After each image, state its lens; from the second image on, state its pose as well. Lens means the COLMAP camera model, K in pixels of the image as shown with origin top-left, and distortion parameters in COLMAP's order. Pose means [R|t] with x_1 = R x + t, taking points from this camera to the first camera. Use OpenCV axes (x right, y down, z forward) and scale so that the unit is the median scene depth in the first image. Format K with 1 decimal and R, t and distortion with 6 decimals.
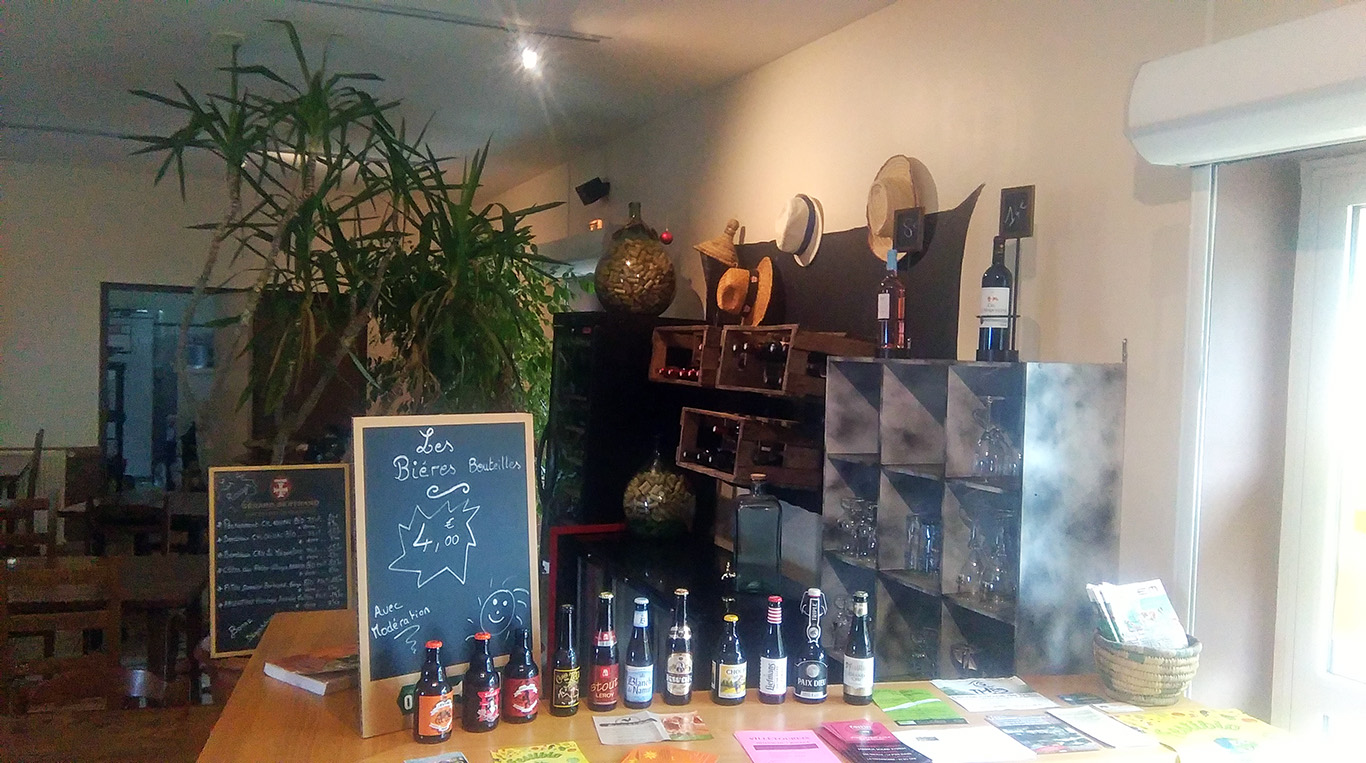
lens RADIAL K [[1062.8, 0, 683.0], [0, 1062.8, 381.5], [0, 0, 1]] dist [0.077459, 0.003290]
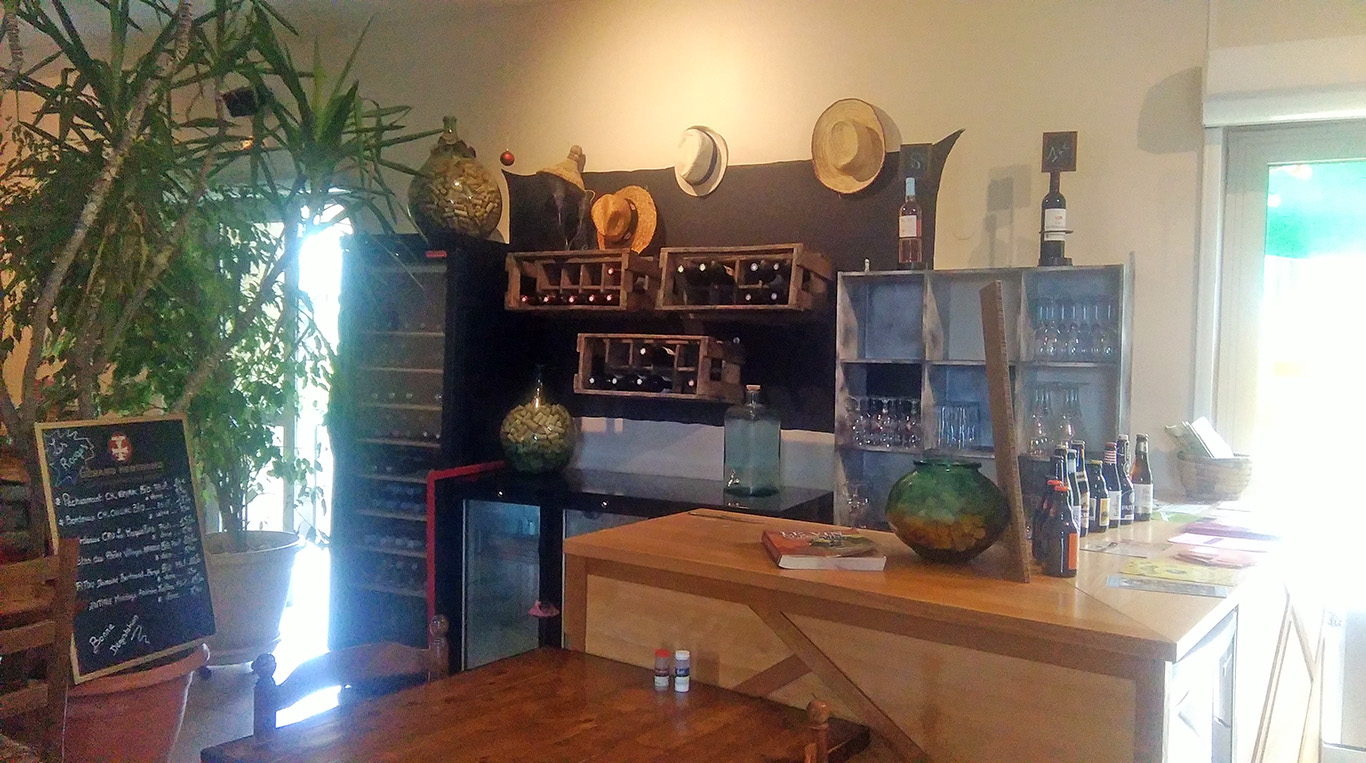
lens RADIAL K [[1062.8, 0, 683.0], [0, 1062.8, 381.5], [0, 0, 1]] dist [0.077459, 0.003290]
pose [[0.781704, -0.041315, 0.622279, -0.546710], [0.026612, 0.999104, 0.032904, 0.039531], [-0.623081, -0.009161, 0.782103, 0.173074]]
